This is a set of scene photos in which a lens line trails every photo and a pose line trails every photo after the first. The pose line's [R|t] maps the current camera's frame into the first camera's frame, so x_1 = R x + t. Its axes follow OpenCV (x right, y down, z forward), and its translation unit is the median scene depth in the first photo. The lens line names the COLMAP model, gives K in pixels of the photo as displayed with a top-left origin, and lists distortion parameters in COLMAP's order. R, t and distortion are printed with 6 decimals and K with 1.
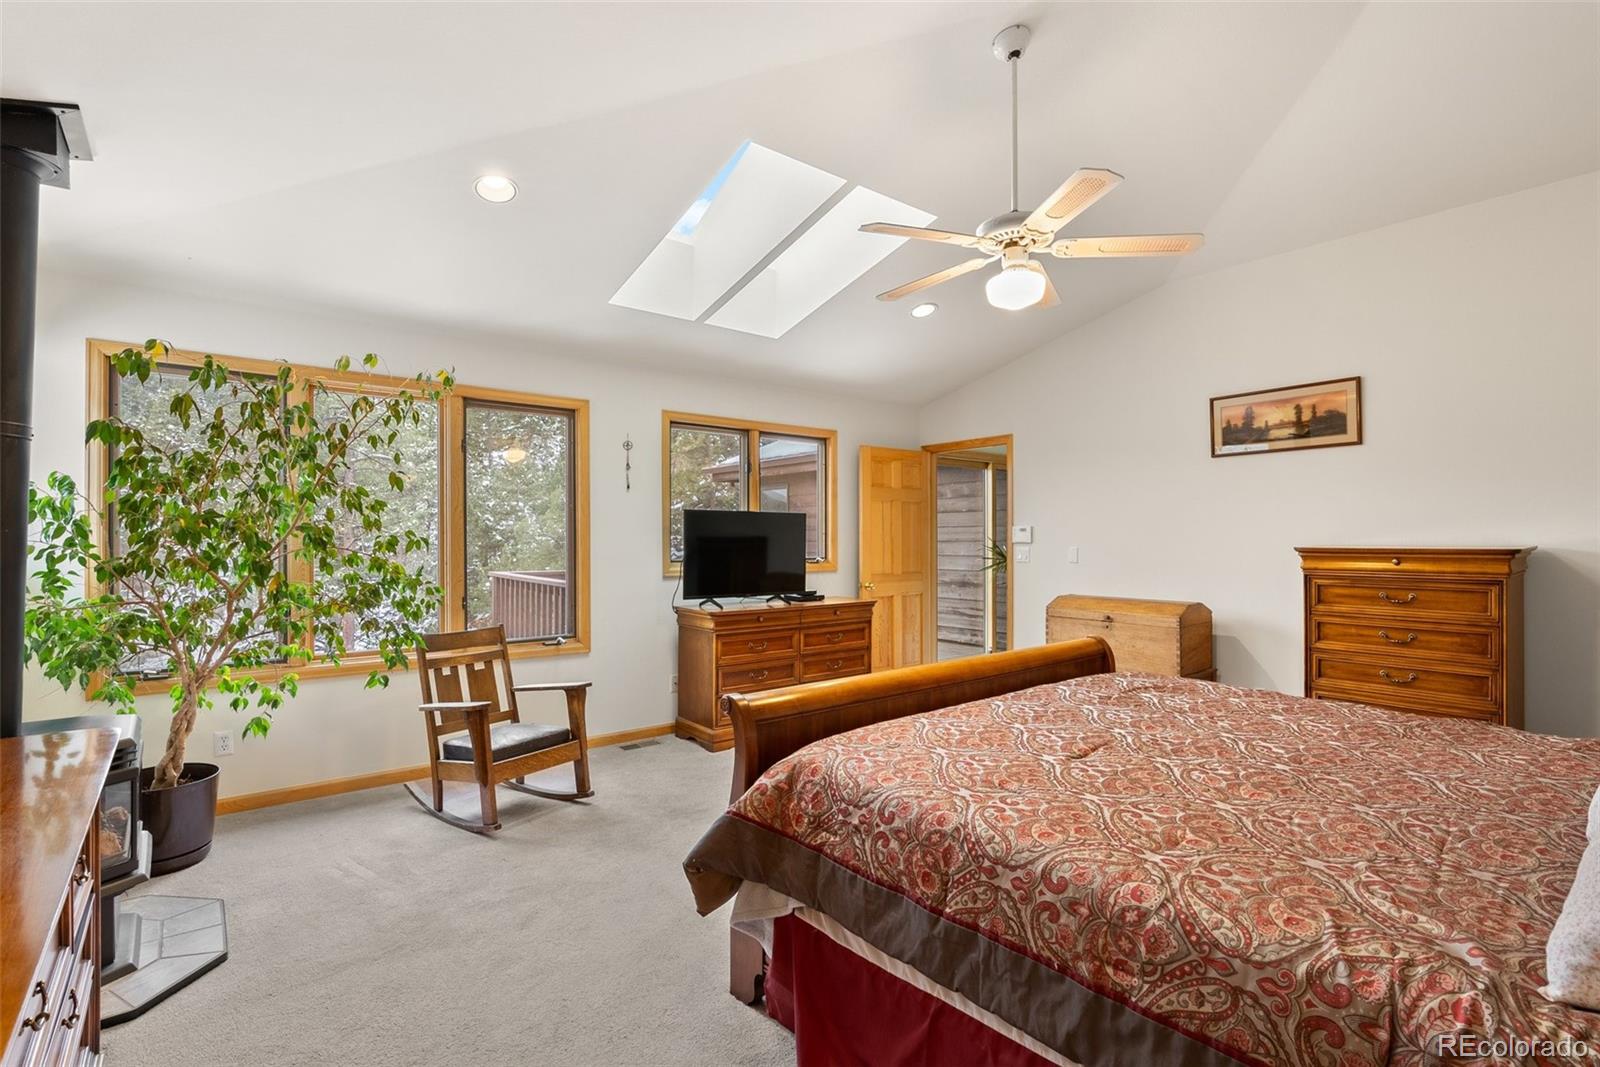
lens RADIAL K [[729.3, 0, 796.4], [0, 729.3, 531.8], [0, 0, 1]] dist [-0.006686, 0.000071]
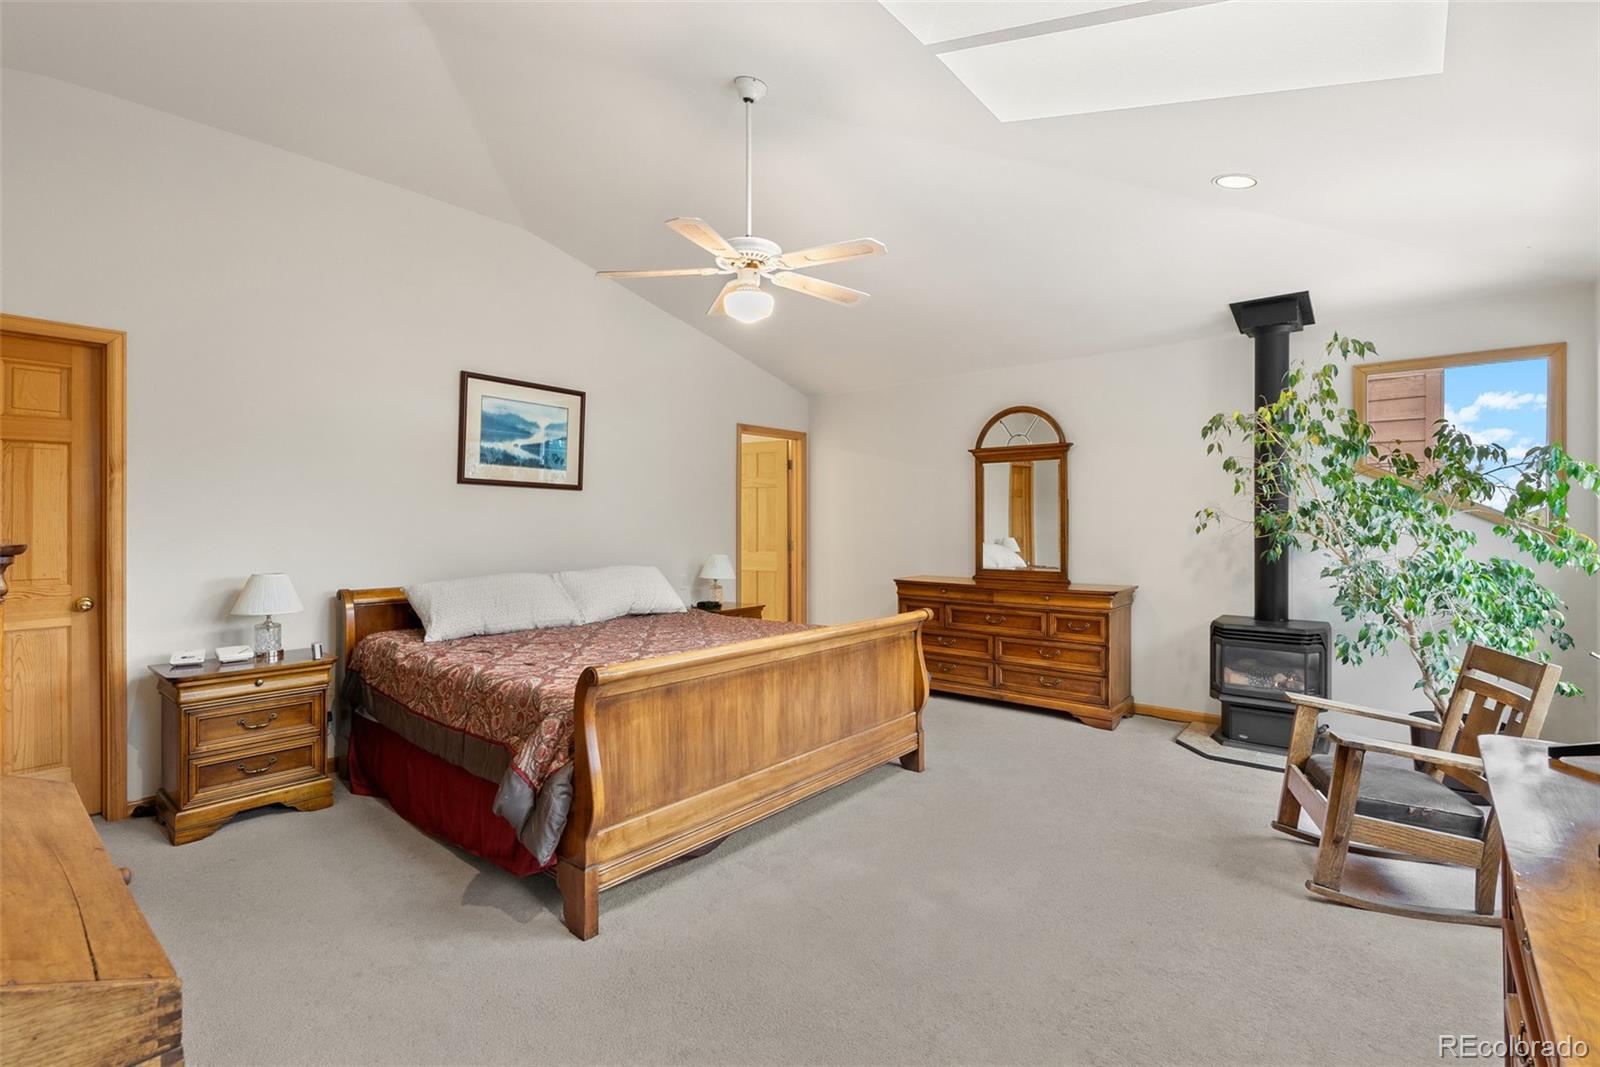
lens RADIAL K [[729.3, 0, 796.4], [0, 729.3, 531.8], [0, 0, 1]] dist [-0.006686, 0.000071]
pose [[-0.983235, 0.003574, -0.182306, 0.263947], [0.001122, 0.999908, 0.013550, 0.005054], [0.182338, 0.013118, -0.983148, 1.226453]]
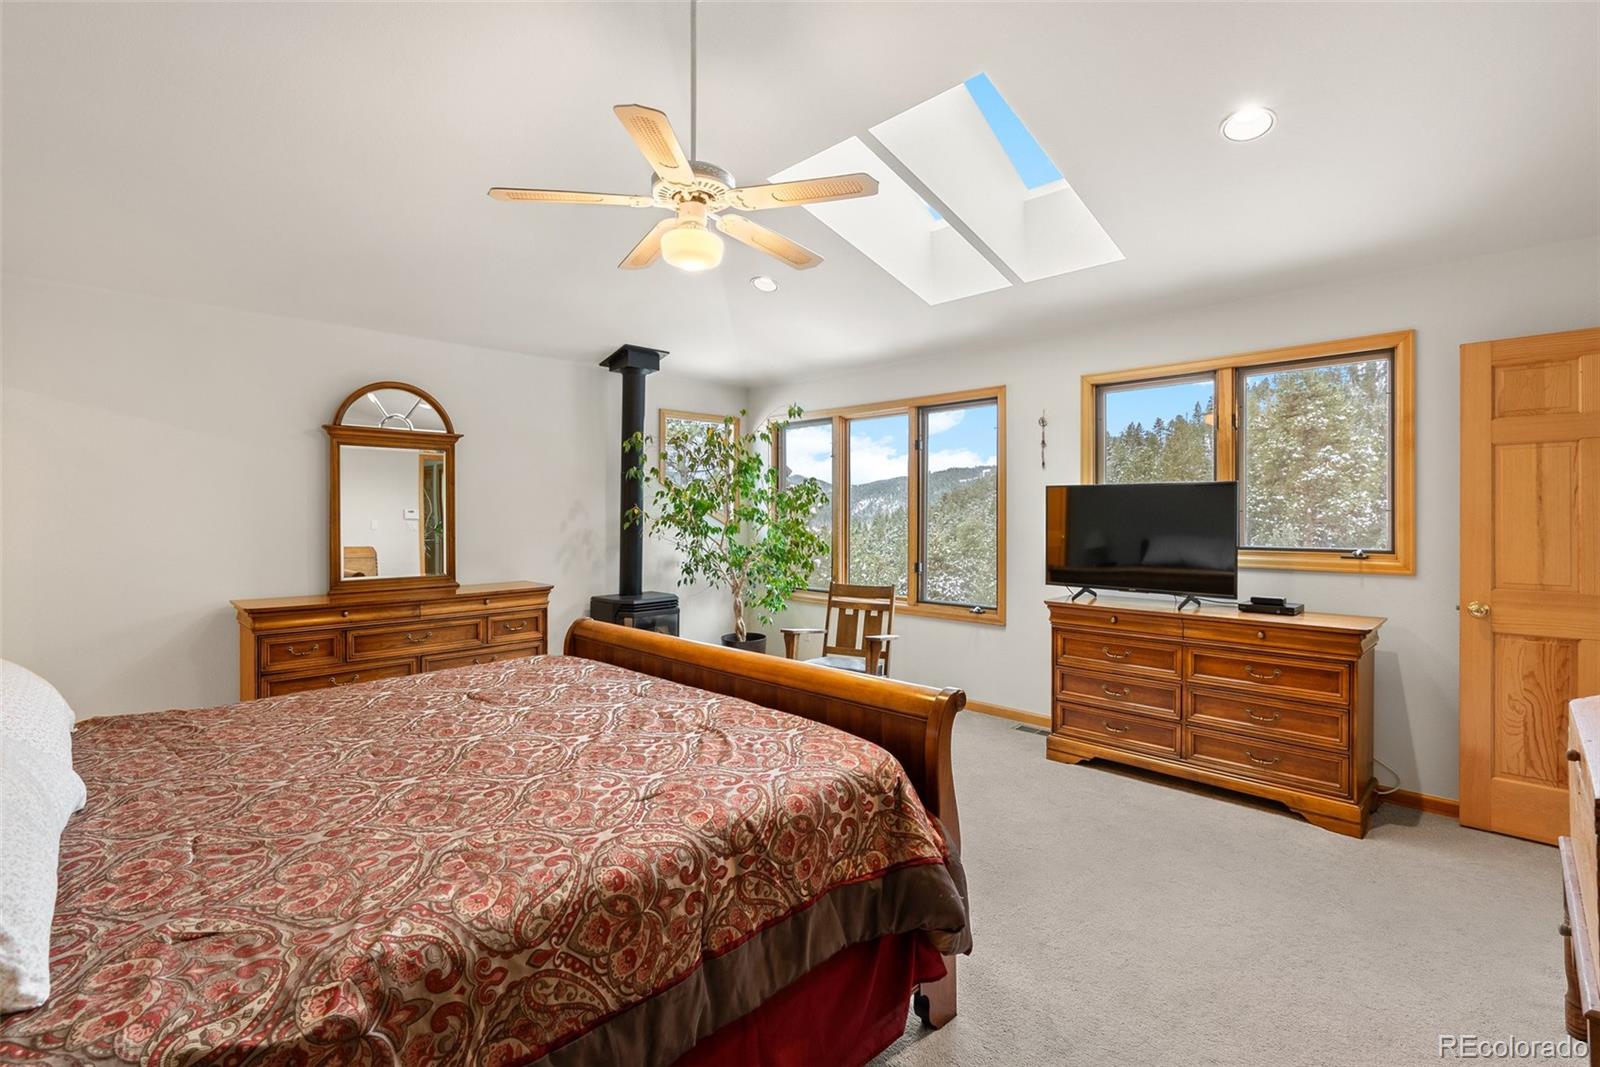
lens RADIAL K [[784.6, 0, 798.4], [0, 784.6, 522.5], [0, 0, 1]] dist [-0.000665, 0.000054]
pose [[0.091007, 0.008840, -0.995811, 0.786975], [0.007573, 0.999926, 0.009569, 0.002711], [0.995821, -0.008412, 0.090933, 0.590251]]
